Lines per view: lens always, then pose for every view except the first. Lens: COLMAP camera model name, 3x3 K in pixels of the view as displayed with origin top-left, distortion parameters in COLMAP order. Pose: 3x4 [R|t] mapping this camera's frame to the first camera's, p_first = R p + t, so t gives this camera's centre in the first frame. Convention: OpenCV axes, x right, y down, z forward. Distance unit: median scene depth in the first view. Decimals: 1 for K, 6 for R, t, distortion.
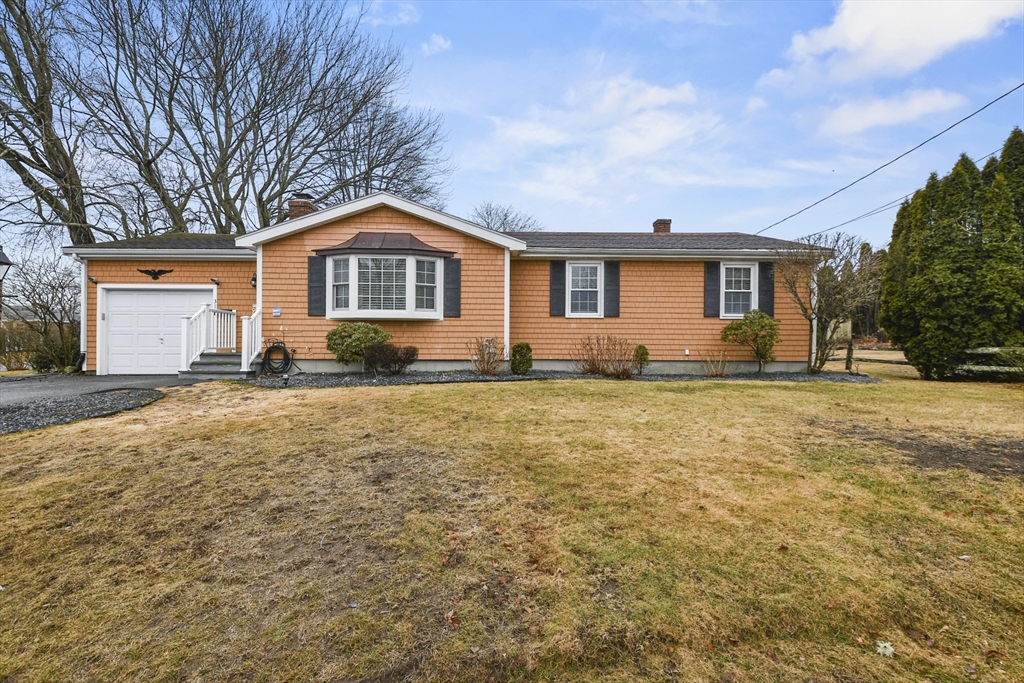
lens RADIAL K [[440.1, 0, 514.8], [0, 440.1, 342.7], [0, 0, 1]] dist [-0.003722, -0.004607]
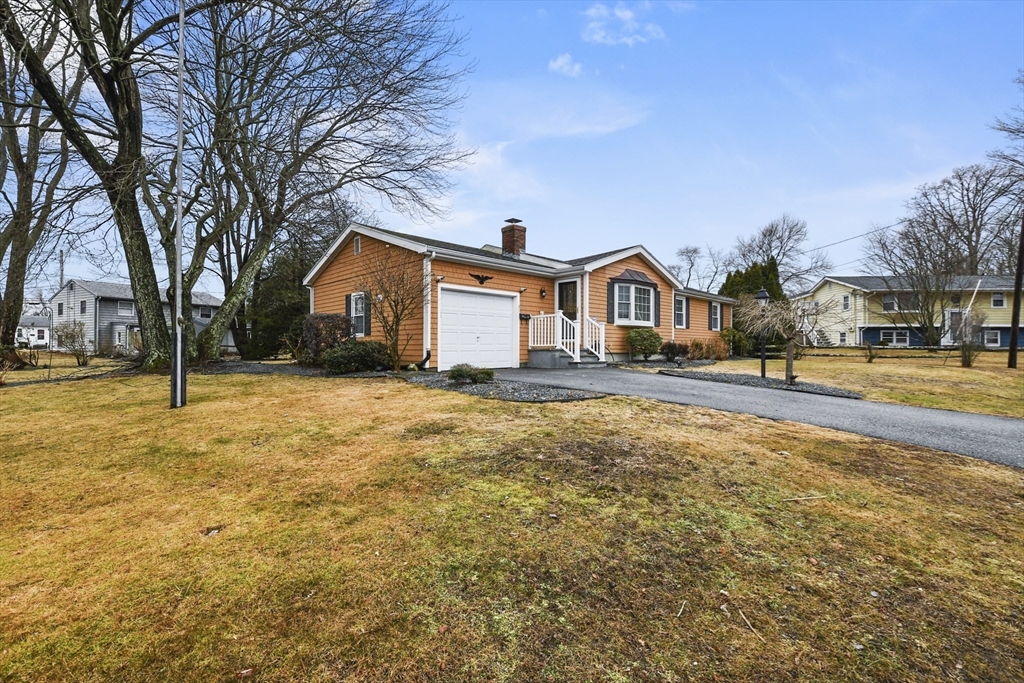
lens RADIAL K [[440.1, 0, 501.8], [0, 440.1, 343.5], [0, 0, 1]] dist [-0.003722, -0.004607]
pose [[0.762043, 0.003983, 0.647514, -1.630578], [-0.001347, 0.999989, -0.004566, 0.013467], [-0.647525, 0.002607, 0.762040, 0.122129]]
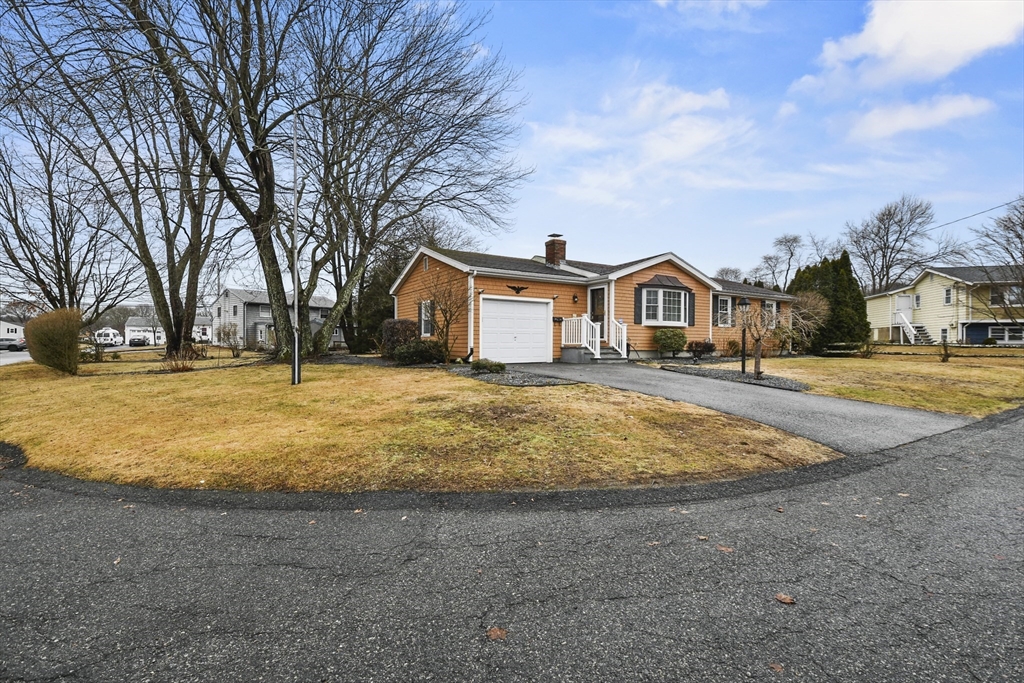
lens RADIAL K [[440.1, 0, 504.8], [0, 440.1, 344.5], [0, 0, 1]] dist [-0.003722, -0.004607]
pose [[0.880499, -0.001884, 0.474044, -1.631068], [-0.002609, 0.999958, 0.008821, 0.003130], [-0.474041, -0.009003, 0.880457, -0.206082]]
